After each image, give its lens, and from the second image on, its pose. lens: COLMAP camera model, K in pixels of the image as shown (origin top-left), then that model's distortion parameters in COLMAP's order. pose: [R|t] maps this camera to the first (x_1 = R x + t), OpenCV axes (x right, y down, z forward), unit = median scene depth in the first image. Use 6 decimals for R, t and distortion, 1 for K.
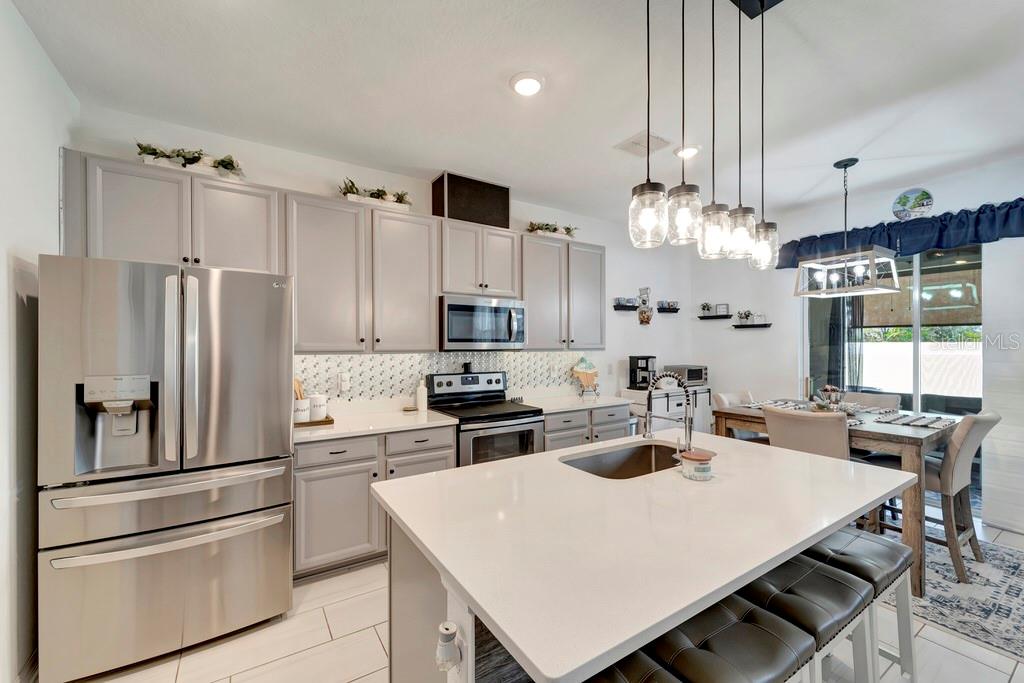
lens RADIAL K [[416.9, 0, 505.6], [0, 416.9, 342.7], [0, 0, 1]] dist [-0.001061, 0.000205]
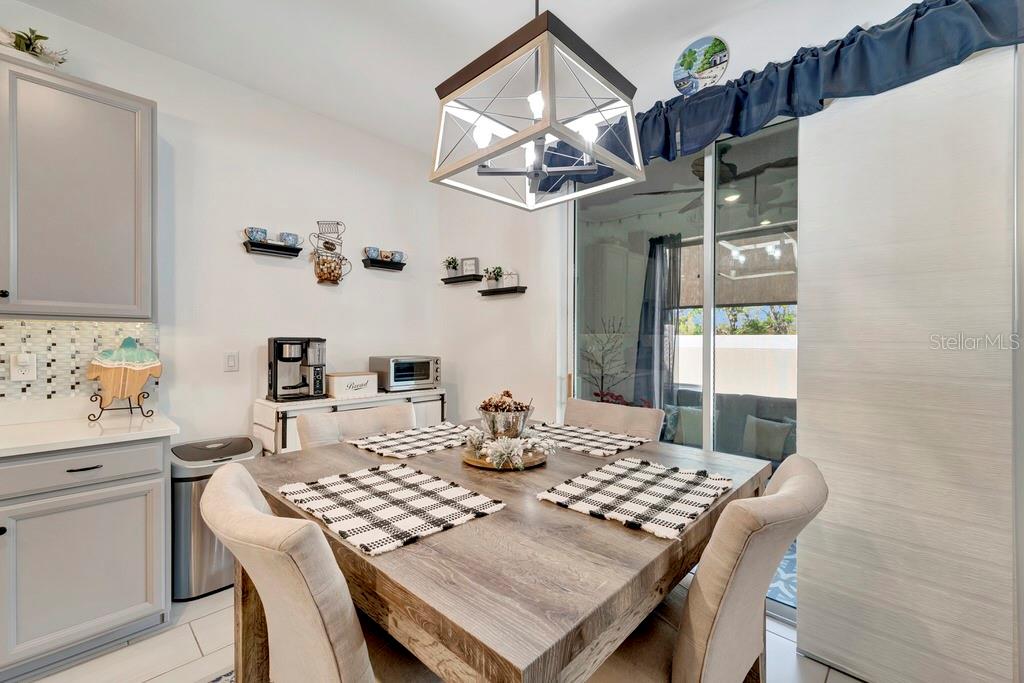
lens RADIAL K [[416.9, 0, 515.1], [0, 416.9, 338.0], [0, 0, 1]] dist [-0.001061, 0.000205]
pose [[0.967667, 0.006104, 0.252156, 0.467850], [-0.006394, 0.999980, 0.000330, 0.029932], [-0.252149, -0.001931, 0.967686, 0.407186]]
